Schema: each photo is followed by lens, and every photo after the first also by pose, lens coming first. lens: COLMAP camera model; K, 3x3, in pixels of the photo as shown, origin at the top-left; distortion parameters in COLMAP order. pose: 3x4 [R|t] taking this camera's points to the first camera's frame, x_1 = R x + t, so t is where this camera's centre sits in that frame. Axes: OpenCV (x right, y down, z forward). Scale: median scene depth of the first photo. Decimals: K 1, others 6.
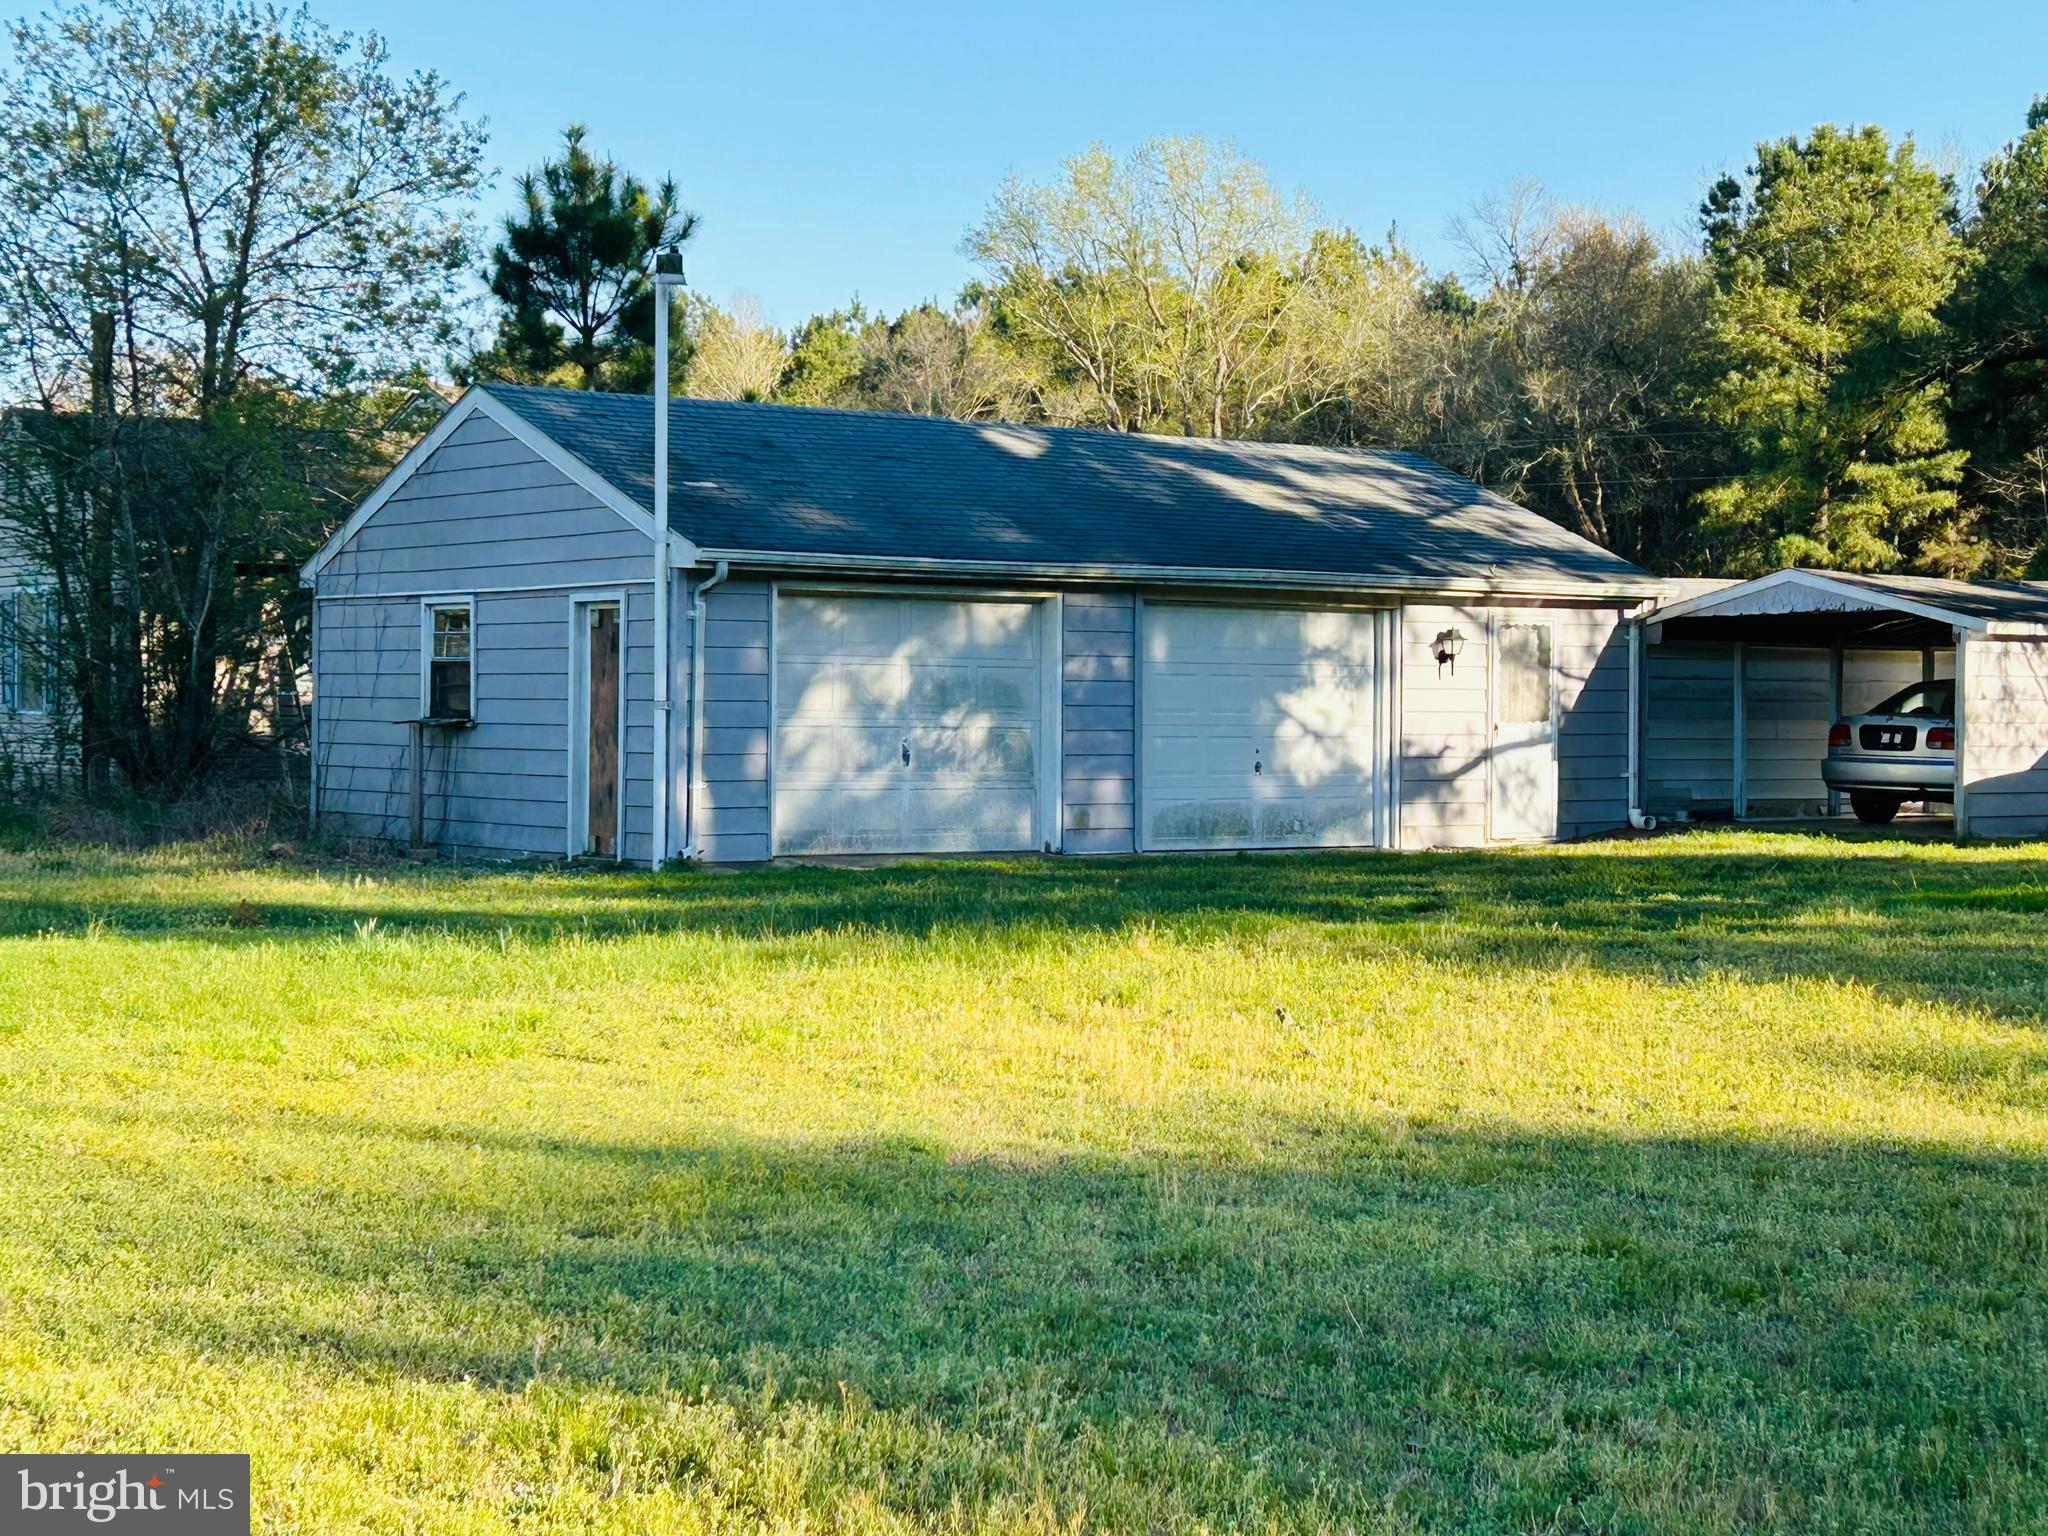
lens RADIAL K [[3387.9, 0, 1024.0], [0, 3387.9, 768.0], [0, 0, 1]] dist [-0.007162, -0.033123]
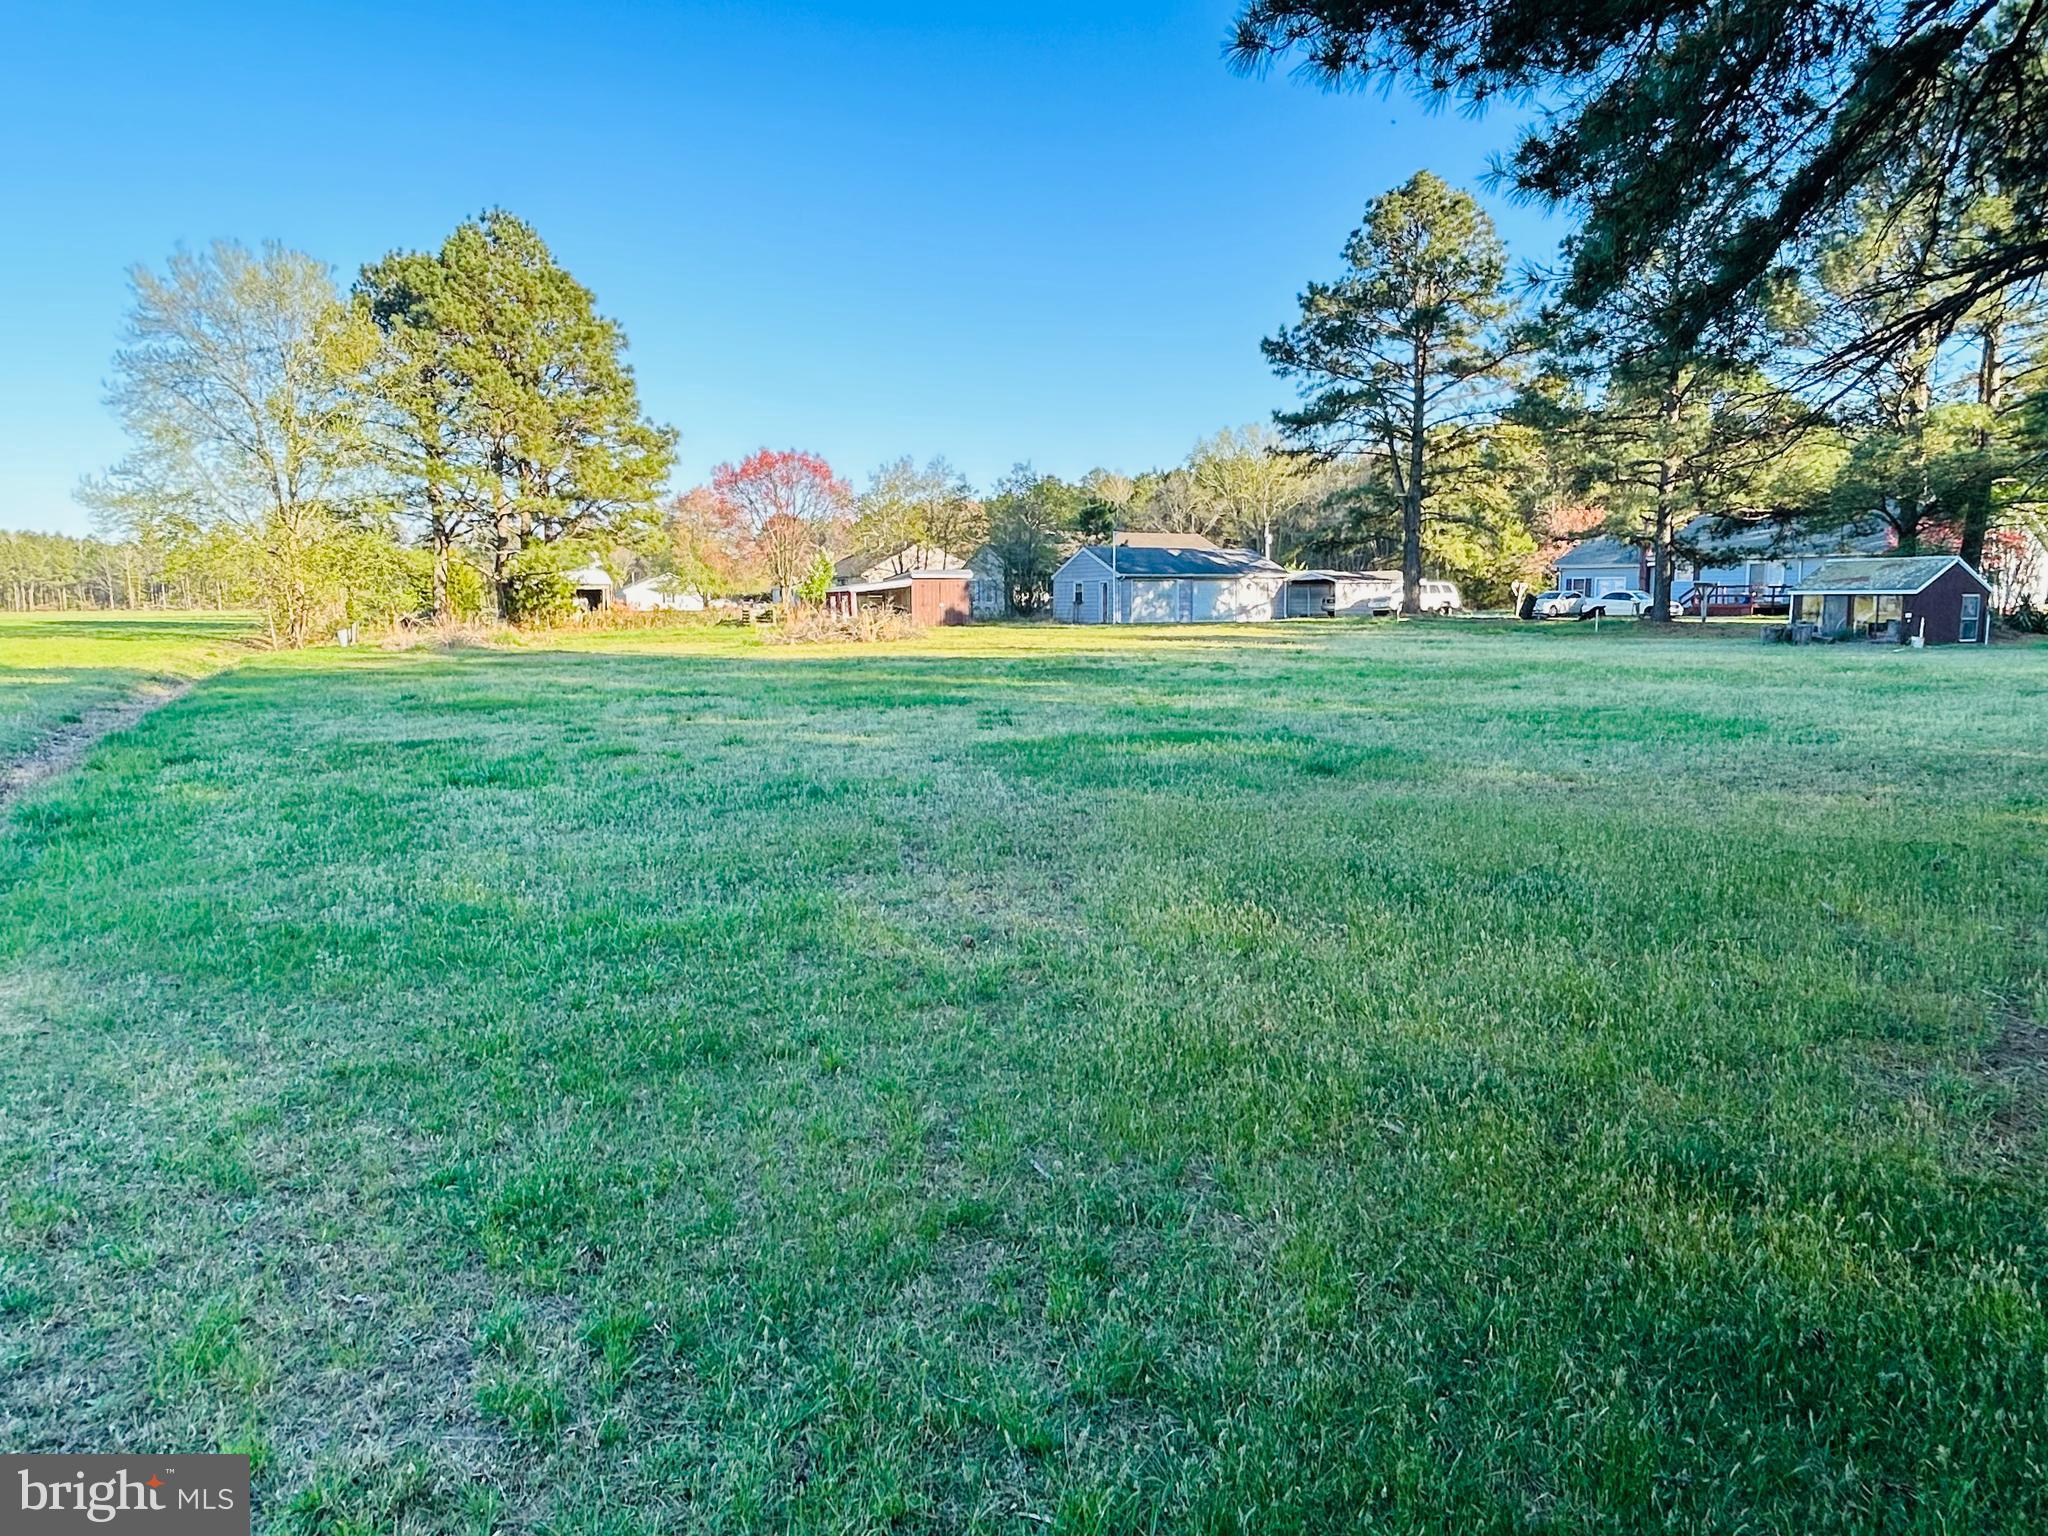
lens RADIAL K [[1129.3, 0, 1024.0], [0, 1129.3, 768.0], [0, 0, 1]] dist [0.000059, 0.000019]
pose [[0.986300, 0.005158, -0.164884, 0.061664], [0.016165, 0.991679, 0.127716, 0.016922], [0.164170, -0.128632, 0.978009, -0.937039]]
